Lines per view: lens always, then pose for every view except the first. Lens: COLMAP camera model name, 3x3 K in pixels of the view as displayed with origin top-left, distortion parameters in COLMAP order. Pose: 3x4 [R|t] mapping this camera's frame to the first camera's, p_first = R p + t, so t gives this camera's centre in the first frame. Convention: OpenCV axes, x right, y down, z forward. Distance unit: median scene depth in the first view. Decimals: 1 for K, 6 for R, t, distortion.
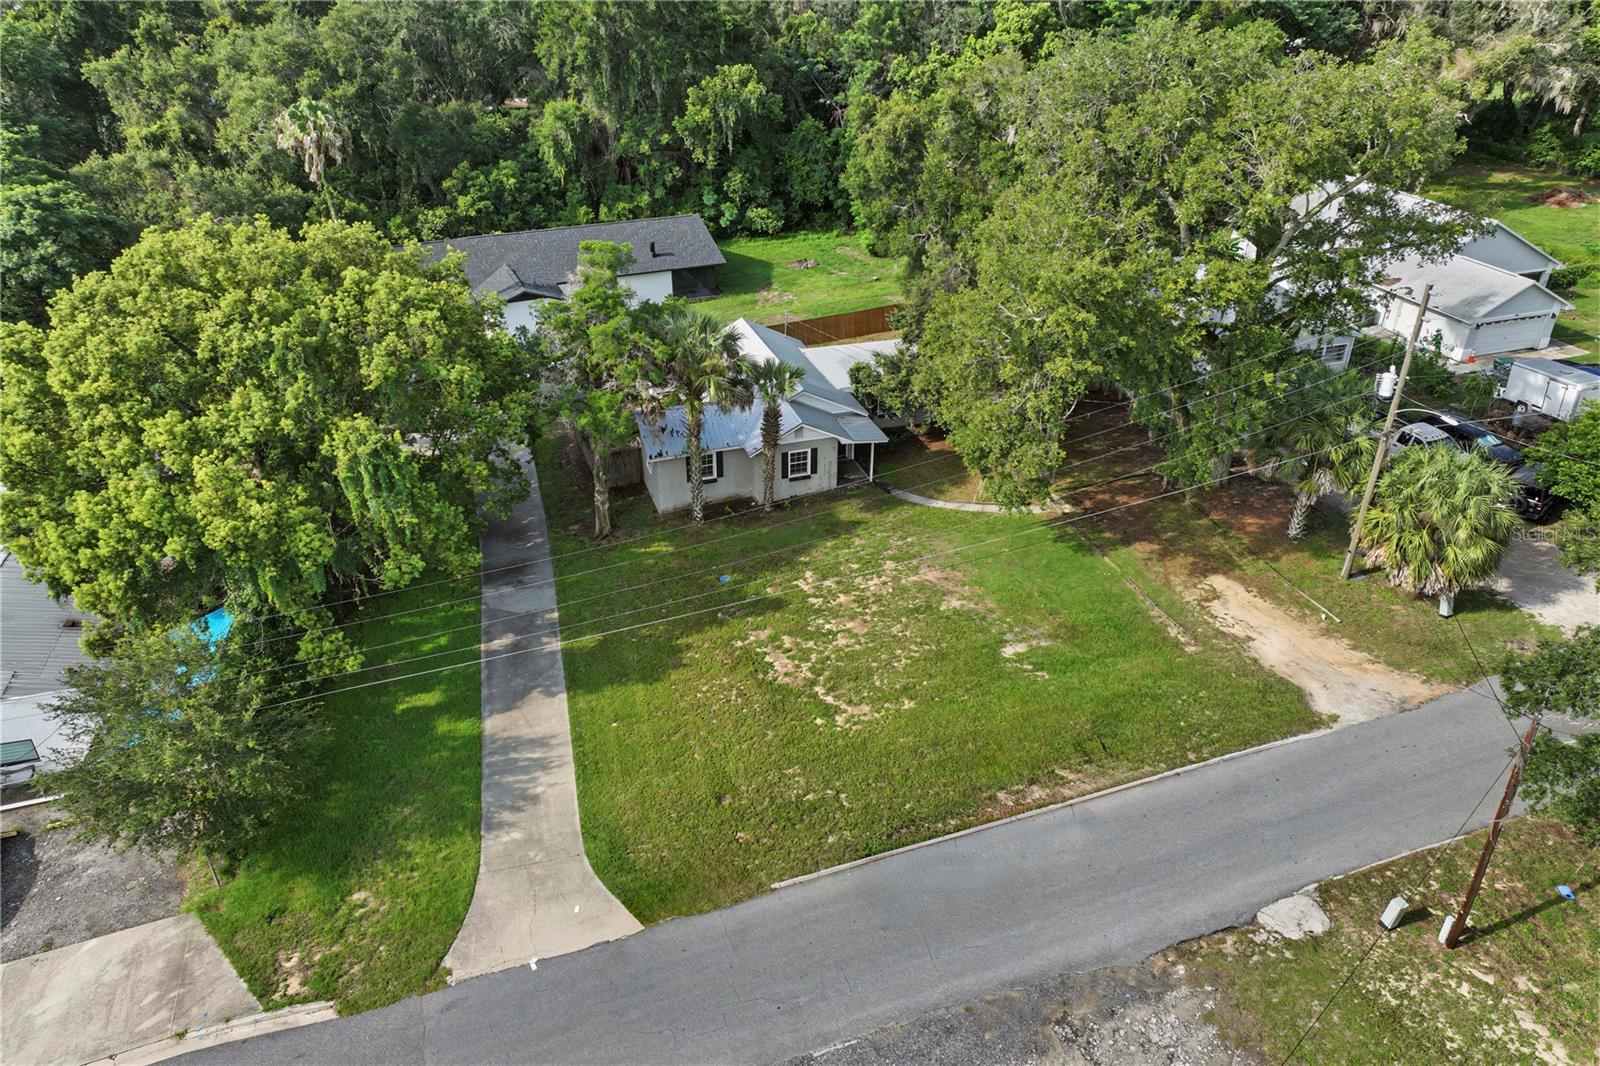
lens RADIAL K [[1124.0, 0, 795.9], [0, 1124.0, 513.6], [0, 0, 1]] dist [0.004996, 0.000269]
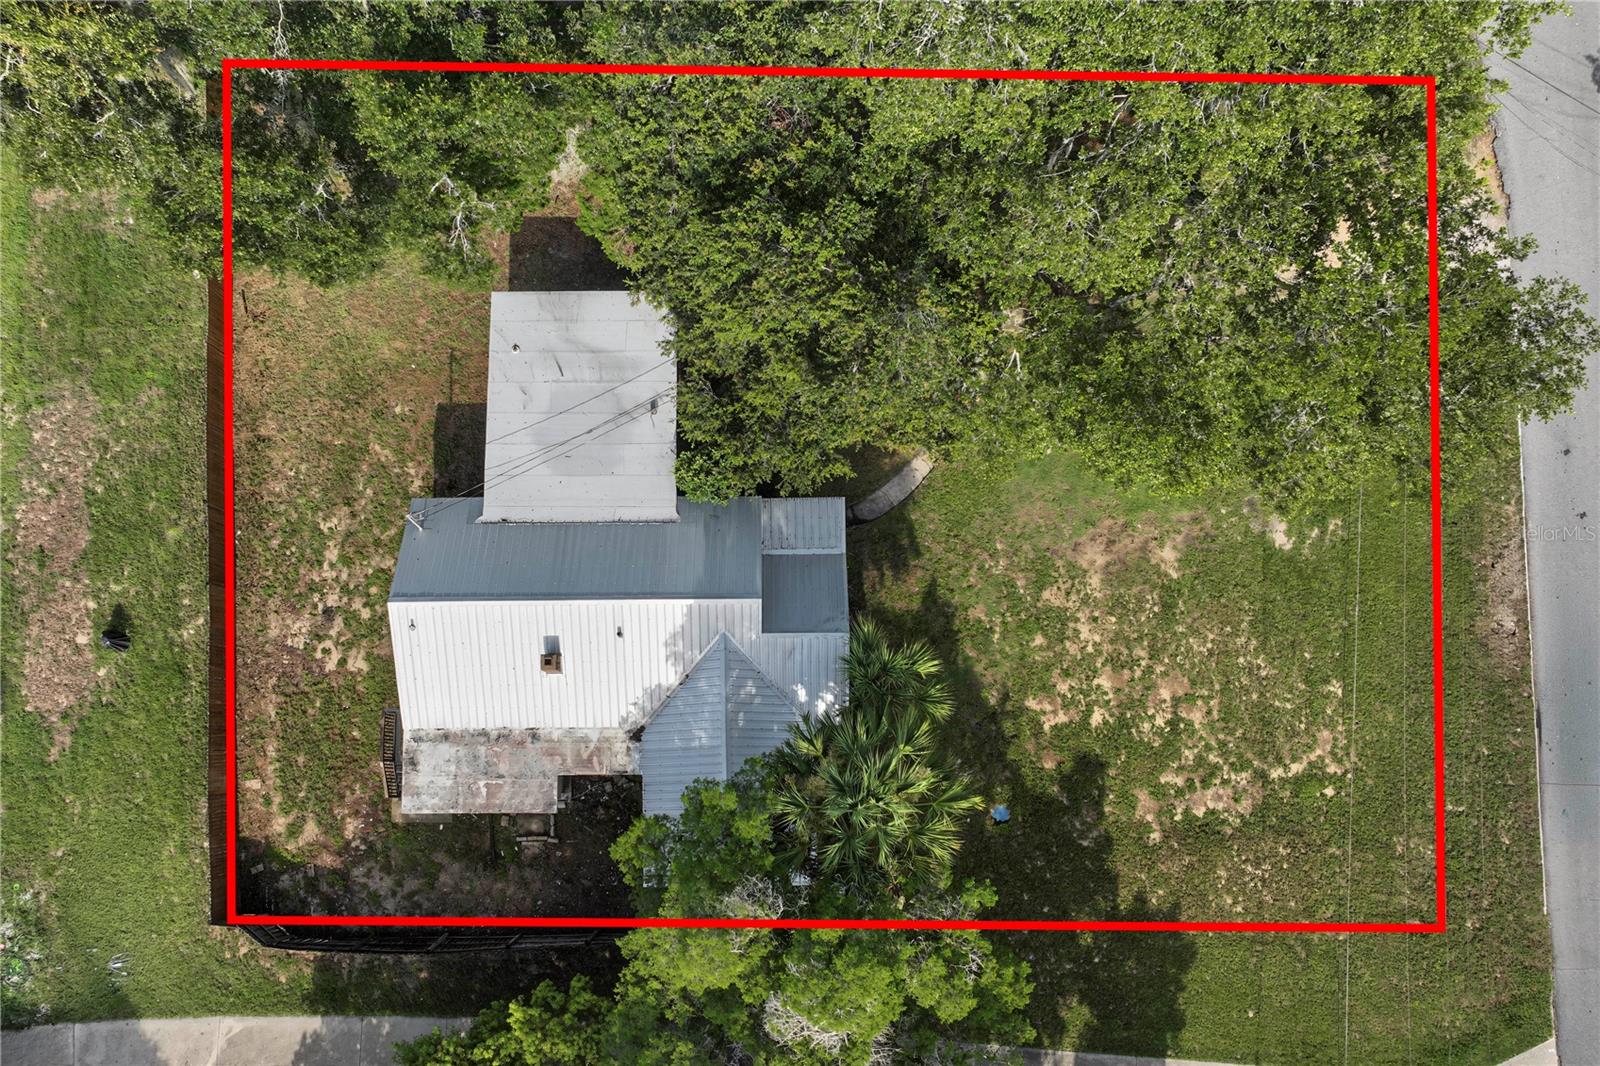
lens RADIAL K [[1171.1, 0, 799.4], [0, 1171.1, 615.0], [0, 0, 1]] dist [0.001119, 0.000750]
pose [[0.313290, -0.939836, 0.136225, -0.093741], [0.467205, 0.277421, 0.839498, -0.735053], [-0.826783, -0.199361, 0.526009, 0.781847]]
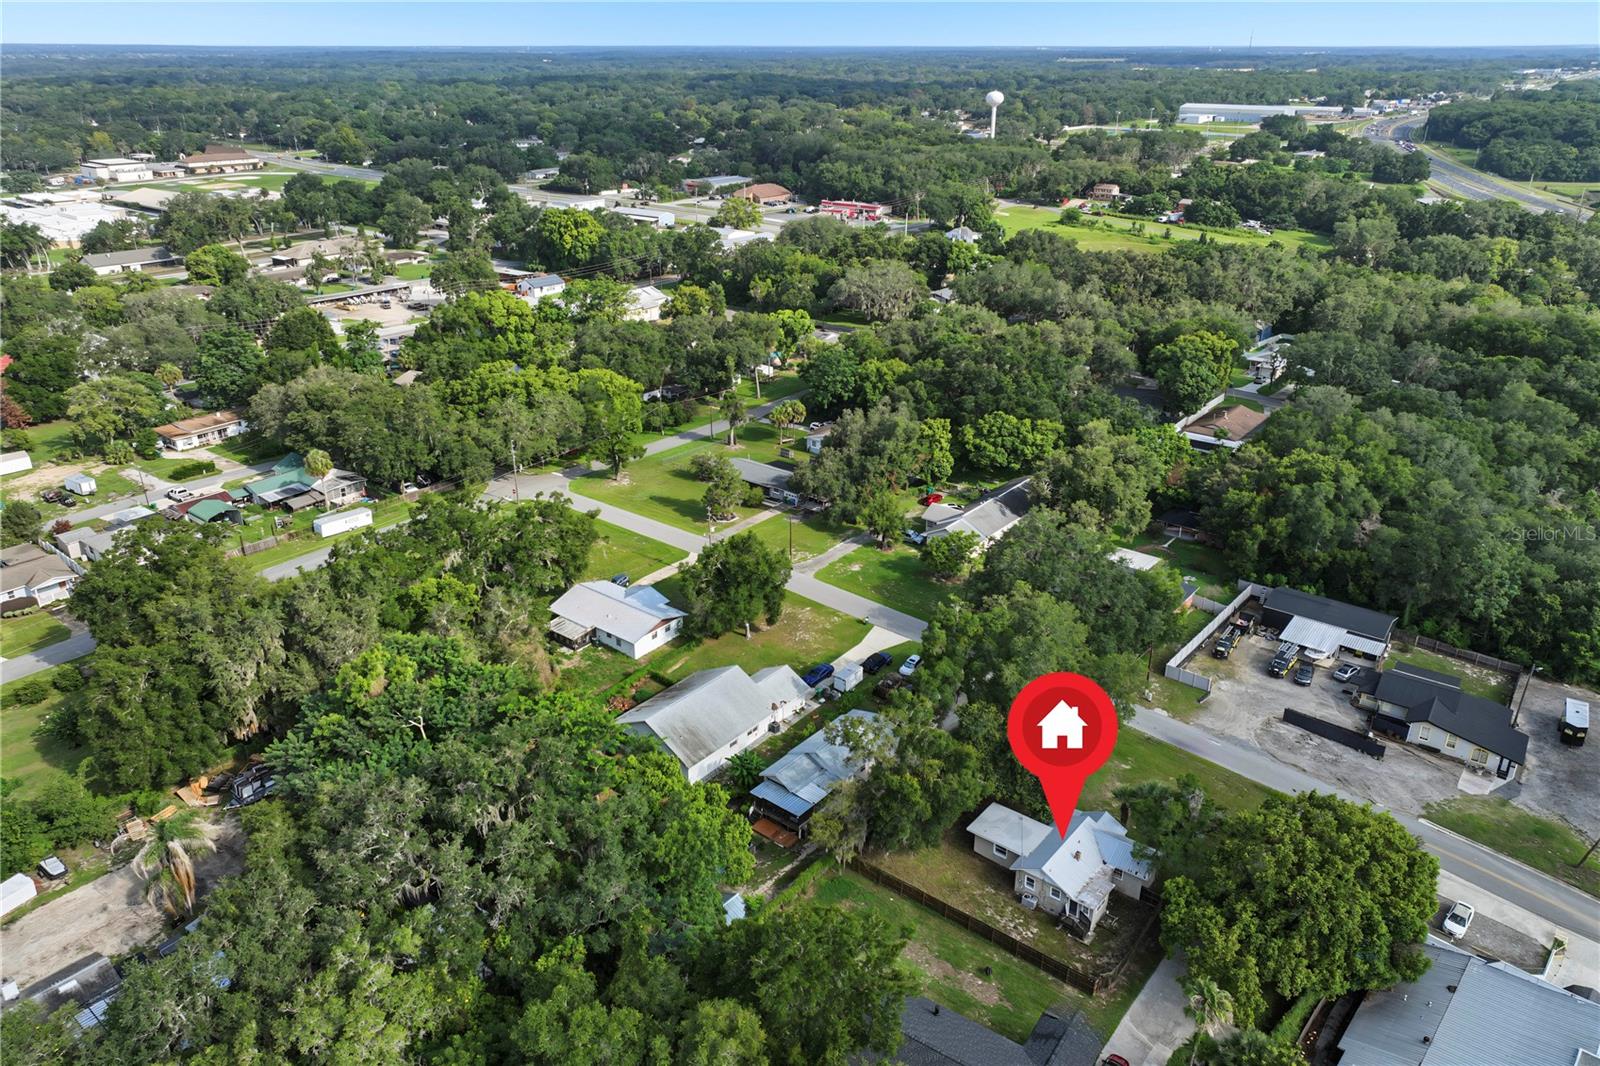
lens RADIAL K [[1124.0, 0, 795.9], [0, 1124.0, 513.6], [0, 0, 1]] dist [0.004996, 0.000269]
pose [[-0.532411, -0.335754, 0.777050, -1.445236], [0.419371, 0.692773, 0.586680, -2.470681], [-0.735300, 0.638228, -0.228034, 1.846957]]
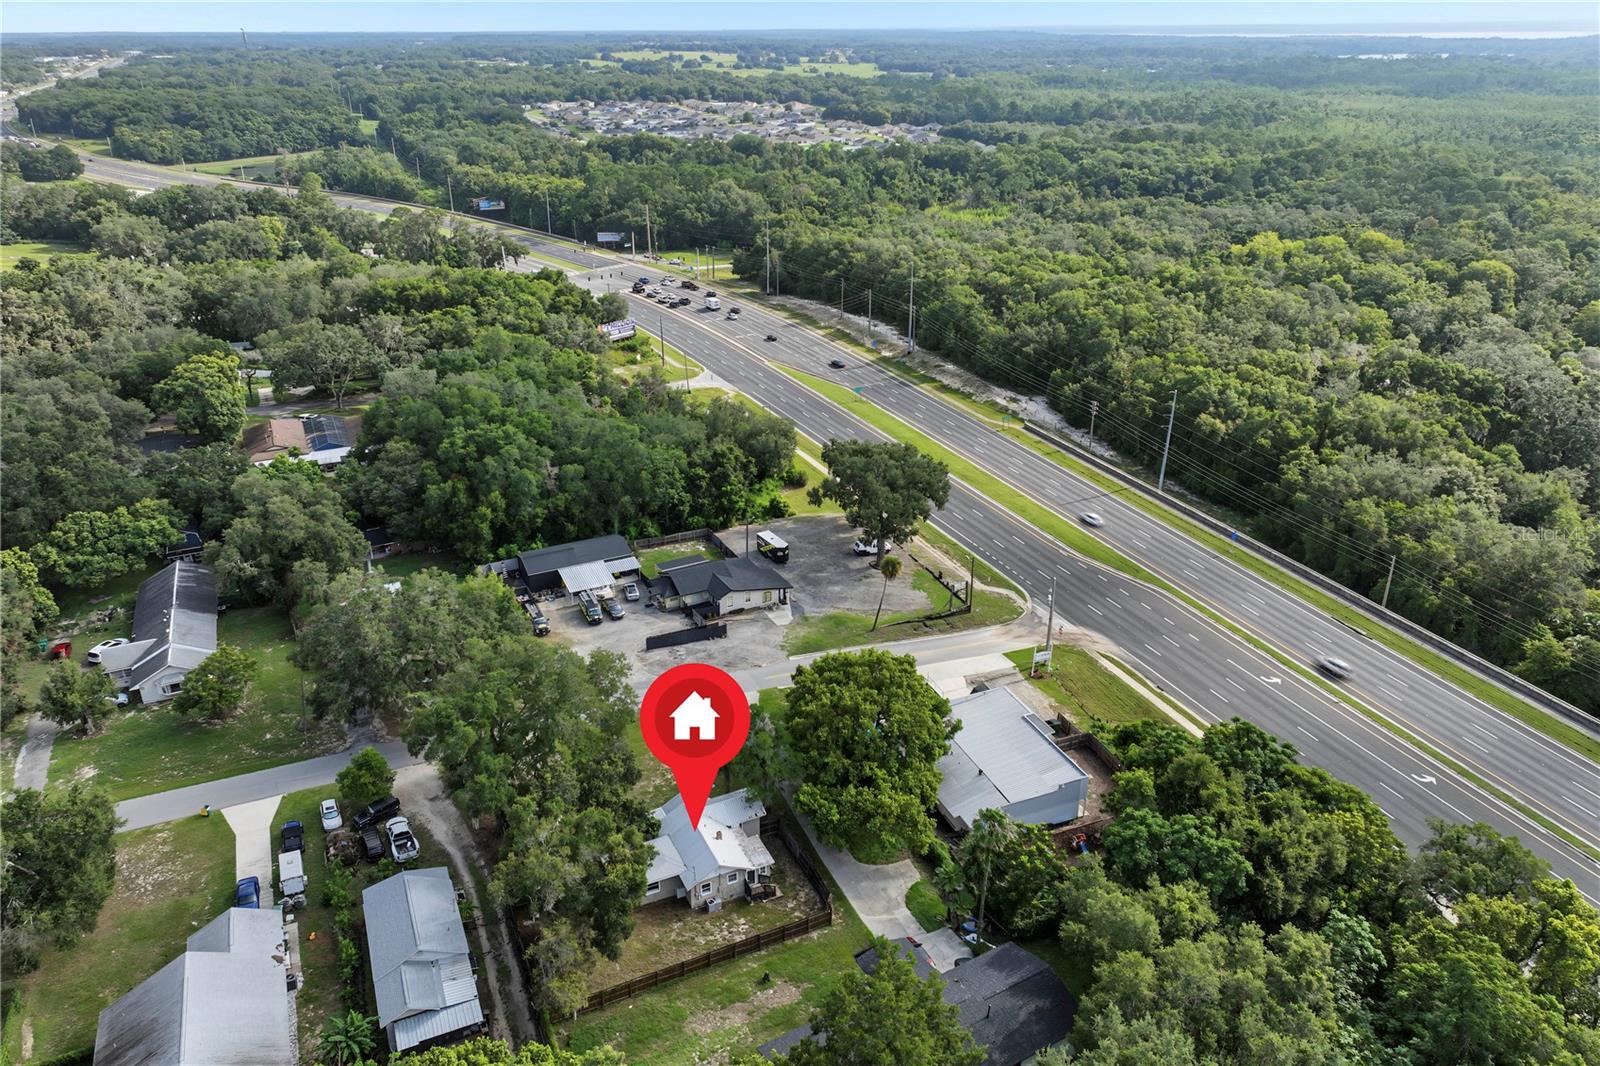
lens RADIAL K [[1124.0, 0, 795.9], [0, 1124.0, 513.6], [0, 0, 1]] dist [0.004996, 0.000269]
pose [[-0.993943, 0.045655, -0.099966, -0.022819], [-0.053307, 0.595169, 0.801831, -2.659541], [0.096104, 0.802303, -0.589130, 2.222942]]
